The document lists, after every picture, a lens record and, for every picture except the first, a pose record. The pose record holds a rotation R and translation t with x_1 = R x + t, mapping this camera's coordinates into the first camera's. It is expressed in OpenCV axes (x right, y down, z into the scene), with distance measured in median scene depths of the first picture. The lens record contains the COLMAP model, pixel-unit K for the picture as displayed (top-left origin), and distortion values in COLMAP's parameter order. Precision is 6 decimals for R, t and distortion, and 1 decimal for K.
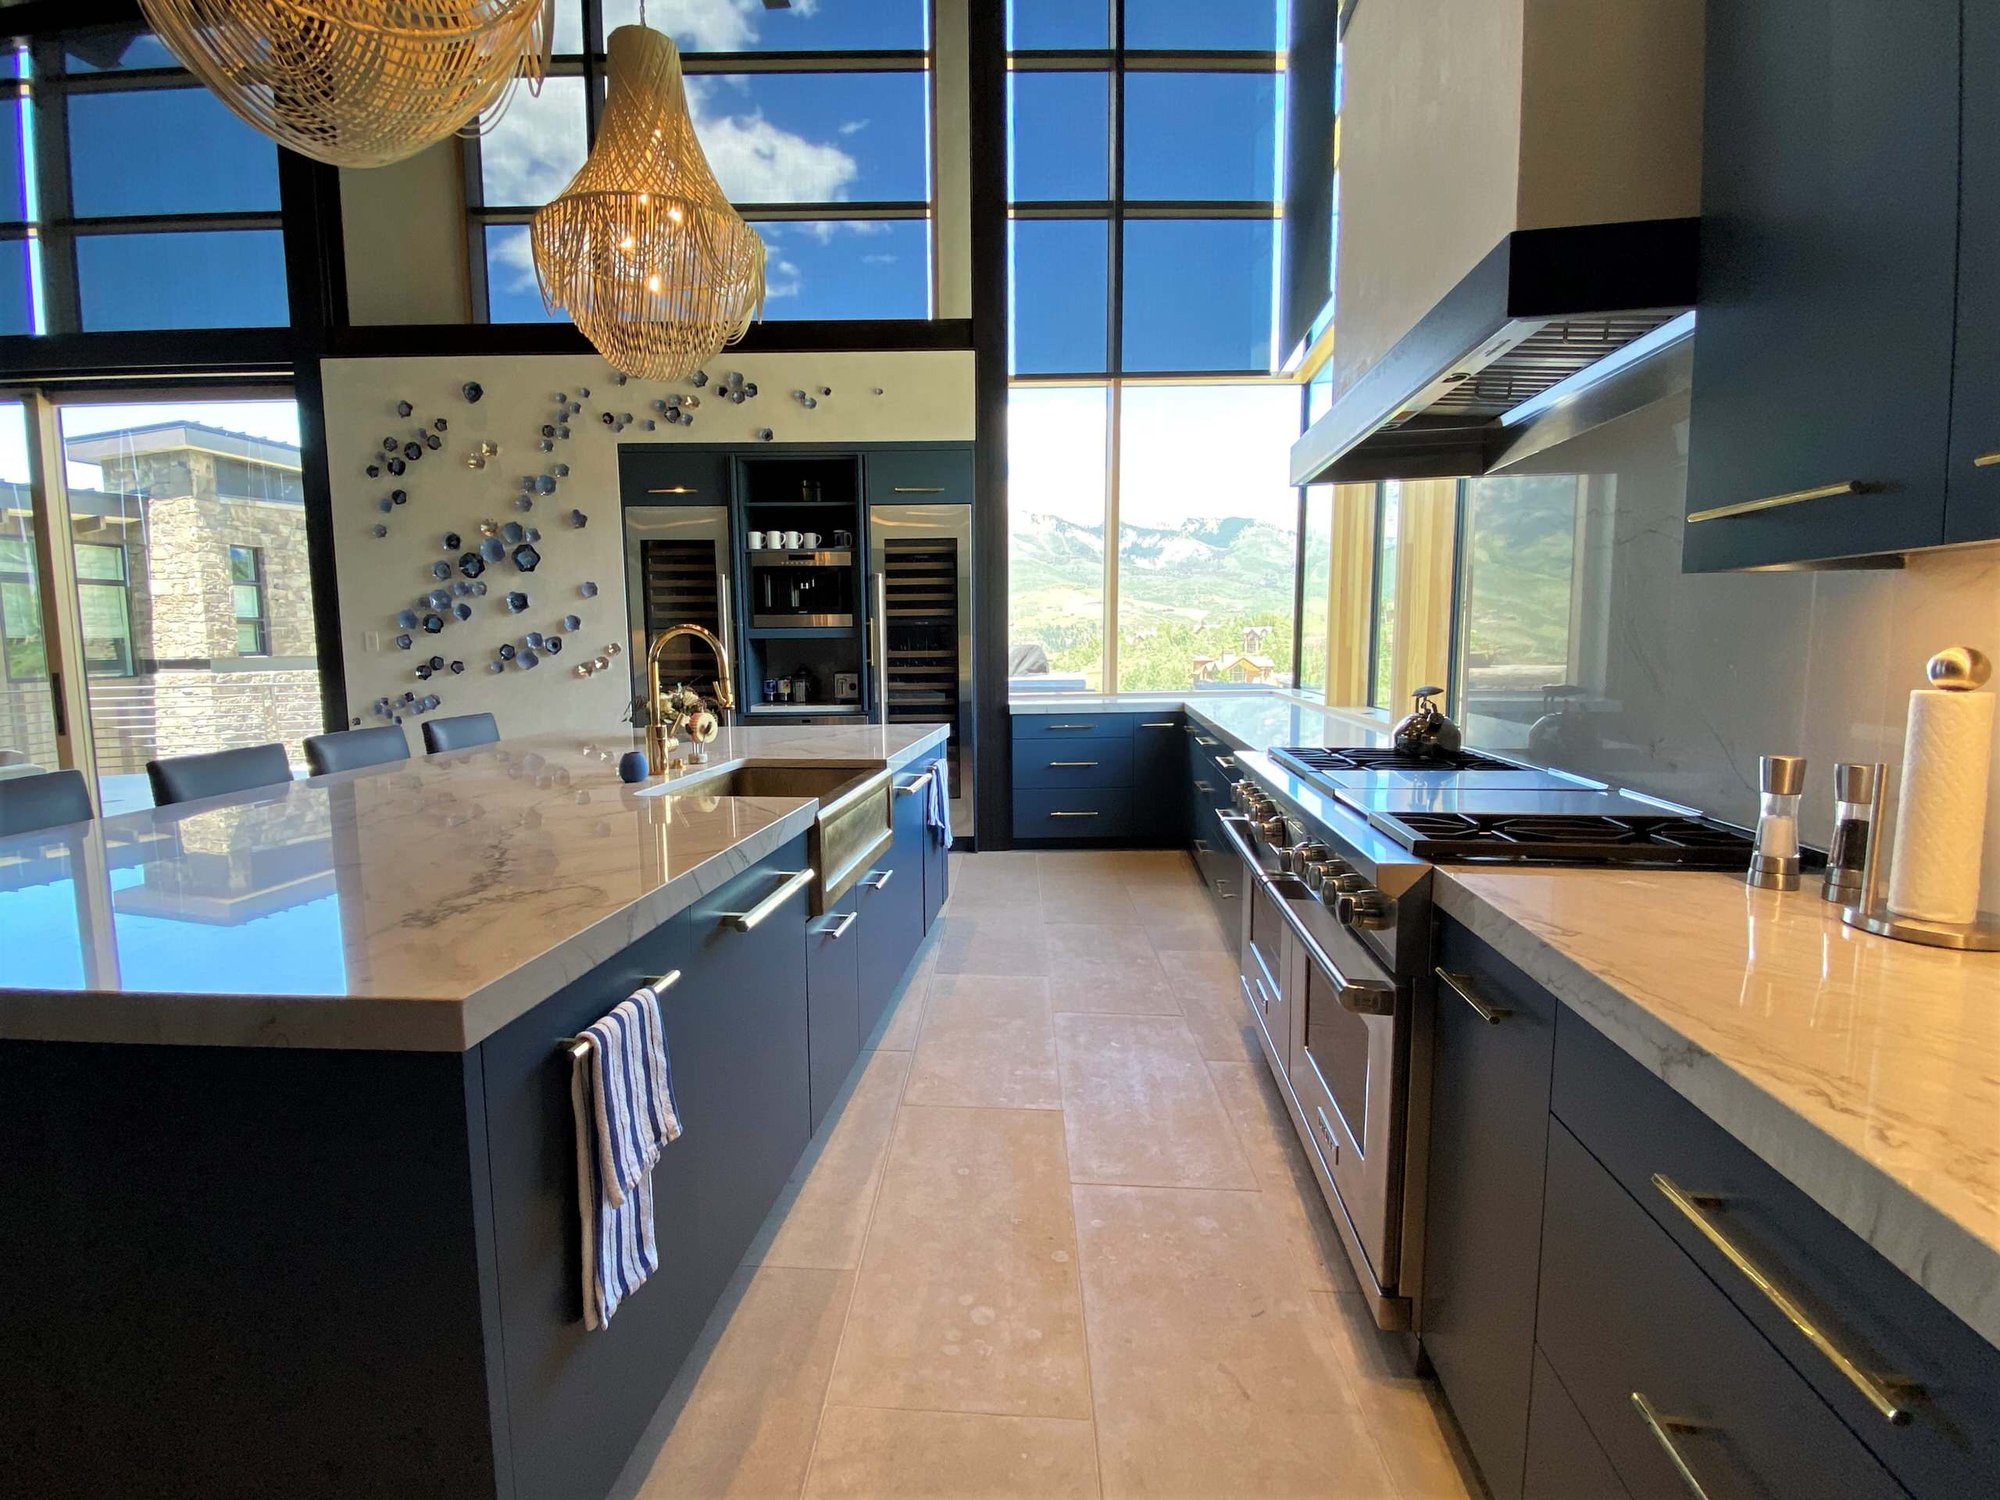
lens RADIAL K [[905.0, 0, 938.9], [0, 905.0, 741.1], [0, 0, 1]] dist [0.026191, -0.025648]
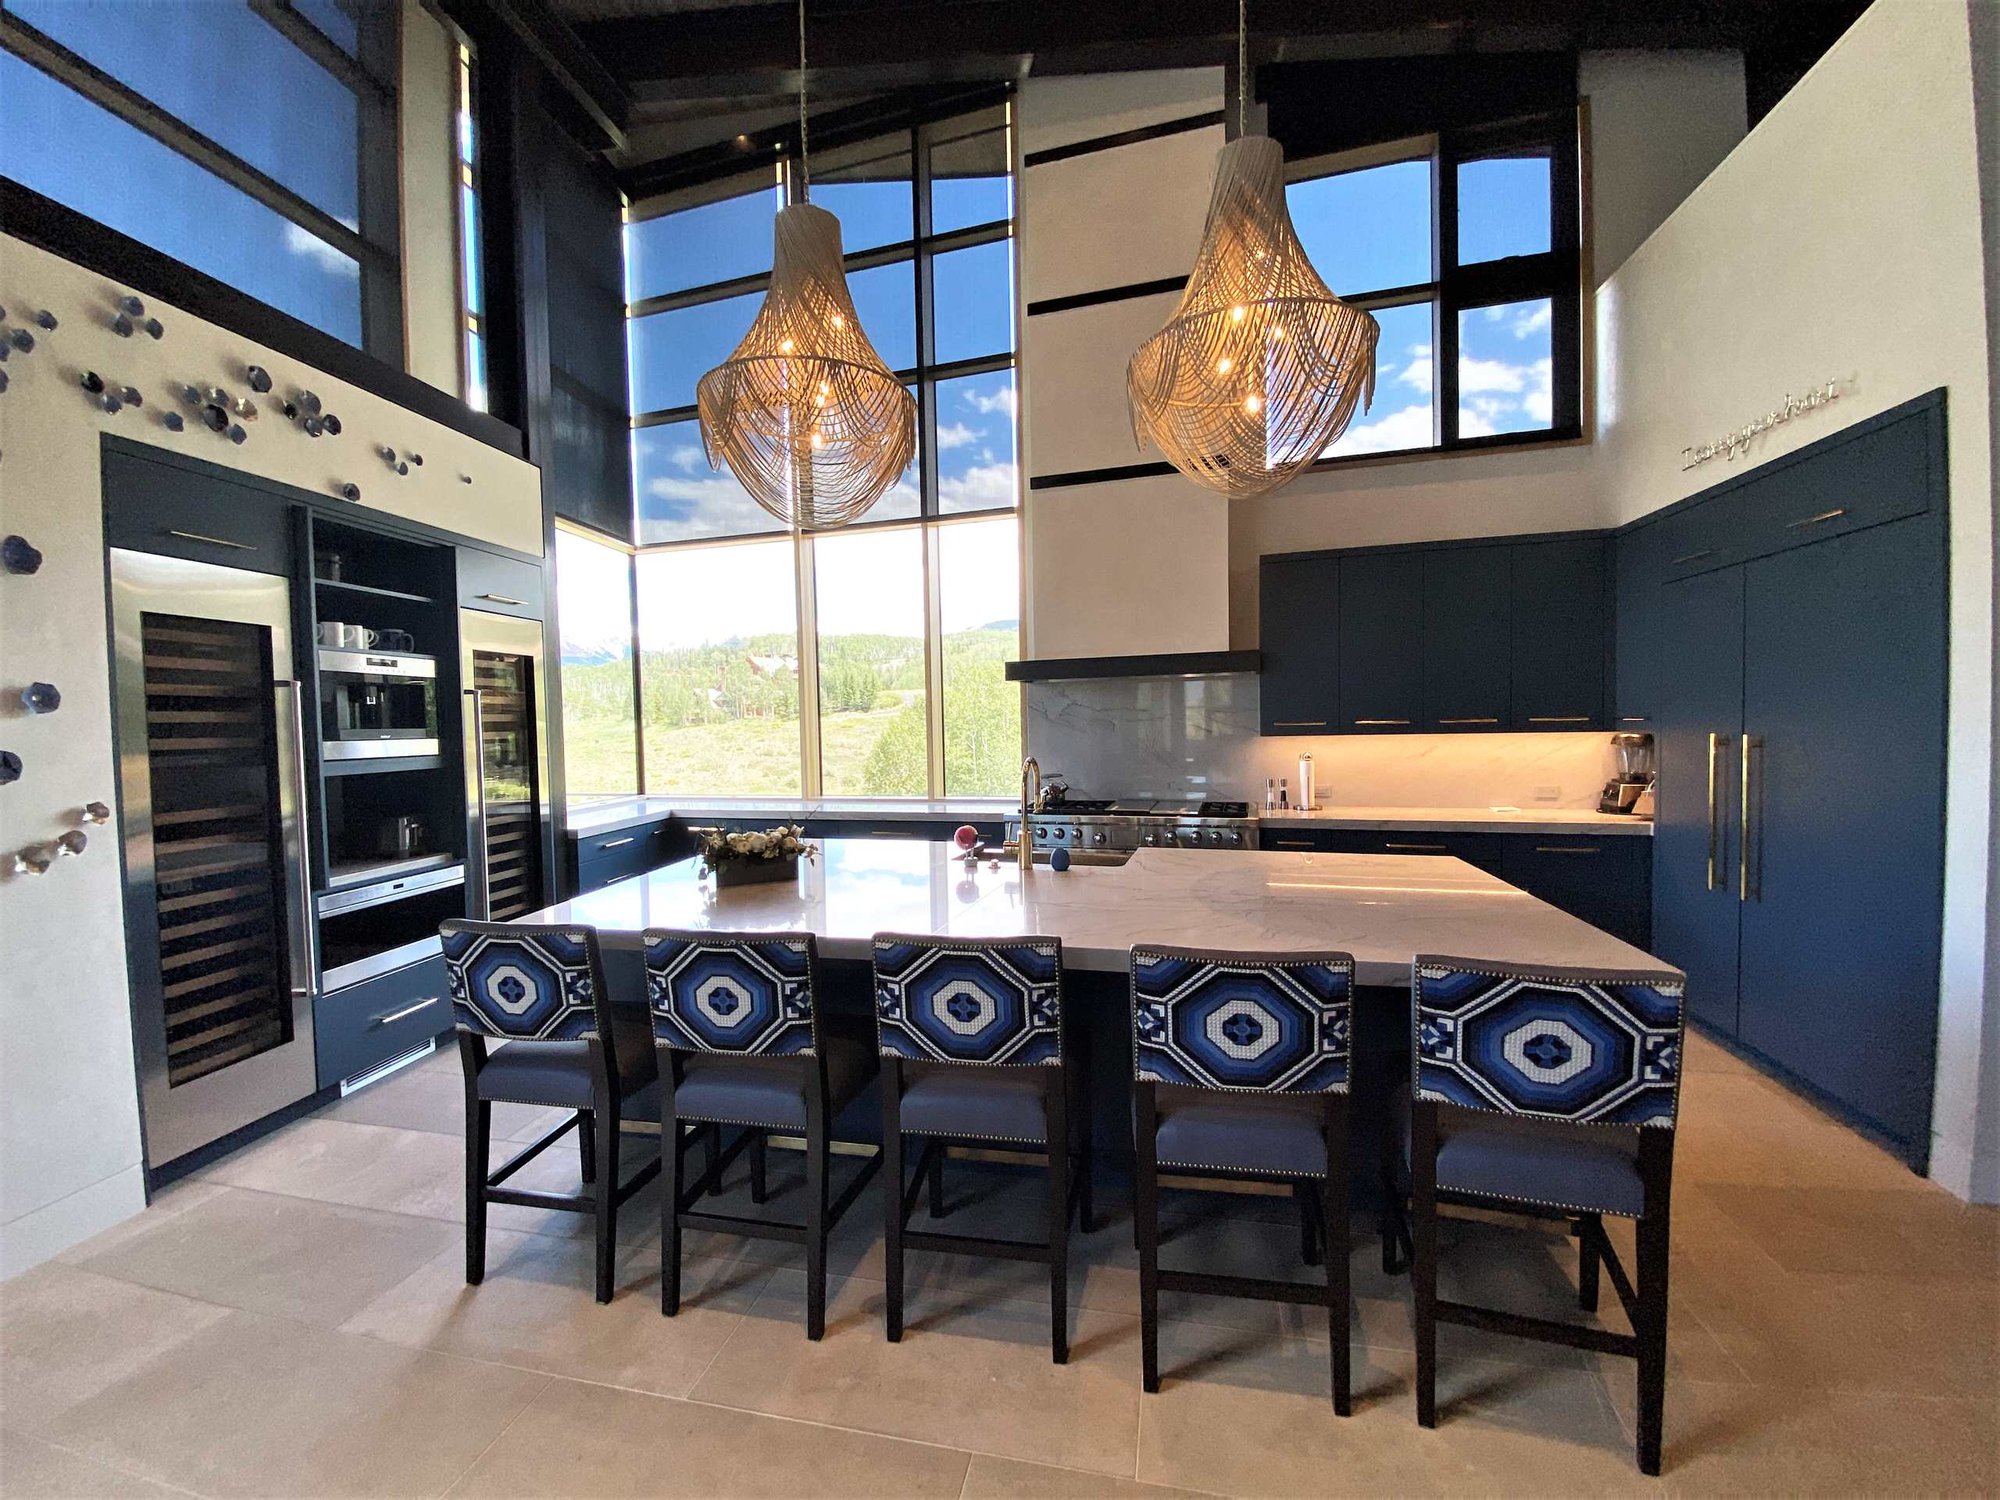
lens RADIAL K [[806.0, 0, 998.3], [0, 806.0, 749.0], [0, 0, 1]] dist [0.023132, -0.022168]
pose [[0.129455, -0.025598, 0.991255, -0.771944], [0.123654, 0.992280, 0.009475, -0.081717], [-0.983845, 0.121346, 0.131621, 0.447244]]
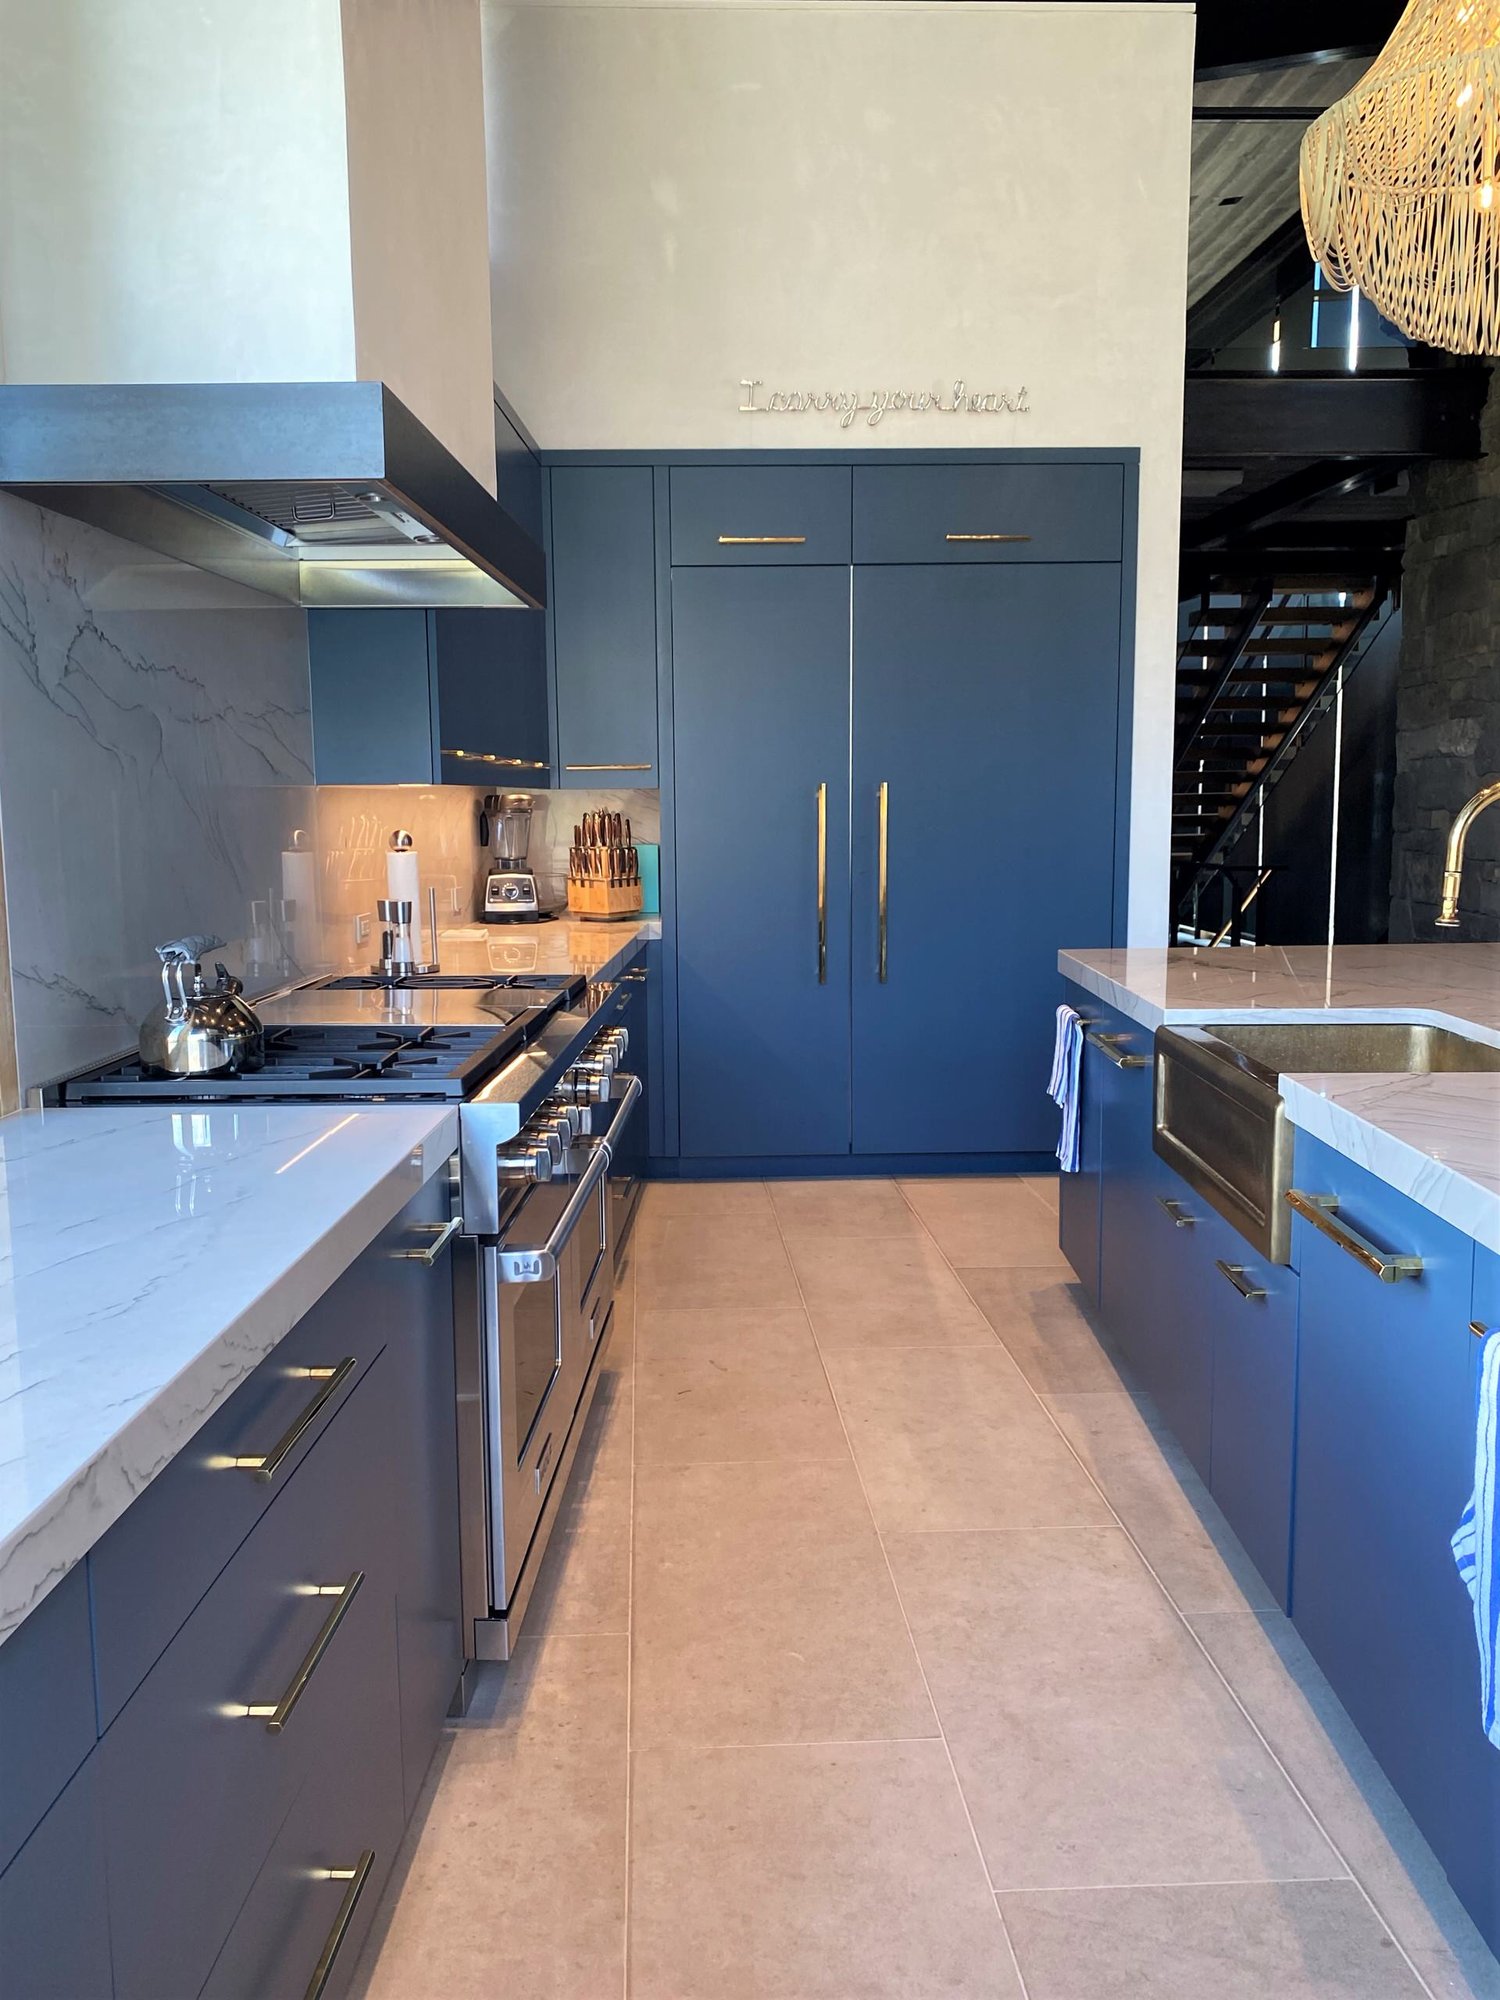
lens RADIAL K [[1598.1, 0, 731.8], [0, 1598.1, 1002.7], [0, 0, 1]] dist [0.012979, 0.001393]
pose [[-0.990442, 0.043478, -0.130897, 0.180203], [0.012305, 0.973088, 0.230107, -0.112915], [0.137379, 0.226297, -0.964322, 0.969644]]
